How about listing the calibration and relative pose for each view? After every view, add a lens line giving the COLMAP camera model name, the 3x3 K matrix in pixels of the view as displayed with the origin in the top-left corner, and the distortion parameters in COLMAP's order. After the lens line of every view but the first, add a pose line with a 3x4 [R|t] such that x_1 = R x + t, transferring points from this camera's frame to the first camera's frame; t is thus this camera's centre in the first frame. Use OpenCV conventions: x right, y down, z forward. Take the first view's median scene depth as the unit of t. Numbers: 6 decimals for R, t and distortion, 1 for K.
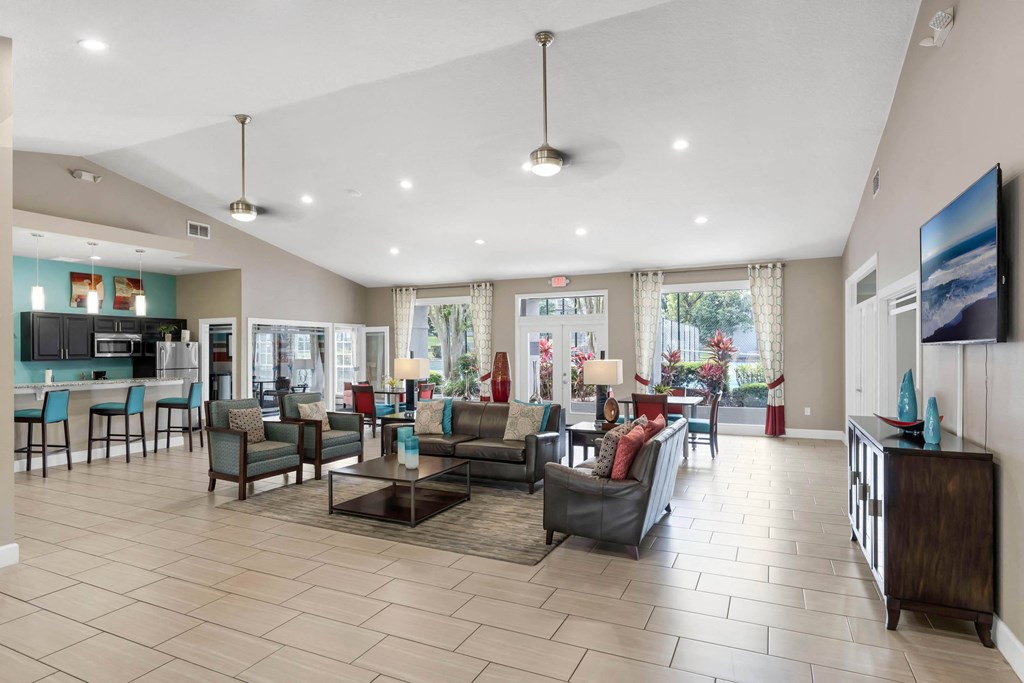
lens RADIAL K [[549.6, 0, 512.1], [0, 549.6, 348.9], [0, 0, 1]] dist [-0.002754, -0.002187]
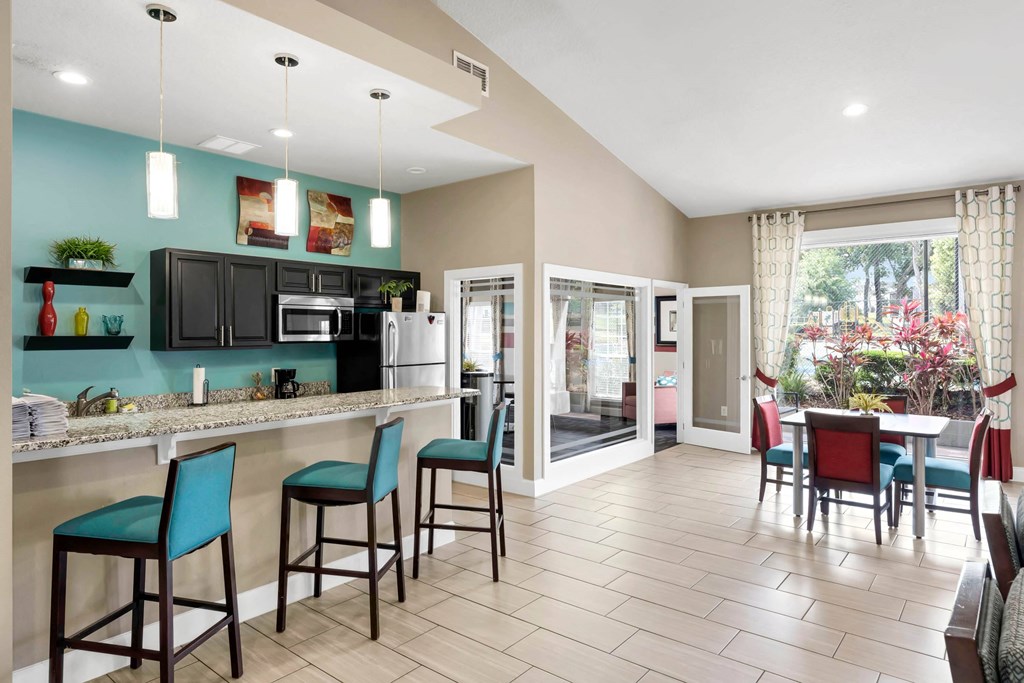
lens RADIAL K [[605.8, 0, 514.3], [0, 605.8, 333.2], [0, 0, 1]] dist [-0.008587, 0.000168]
pose [[0.969495, 0.003522, -0.245085, -0.389318], [-0.001774, 0.999971, 0.007351, 0.002148], [0.245104, -0.006692, 0.969474, 0.482525]]
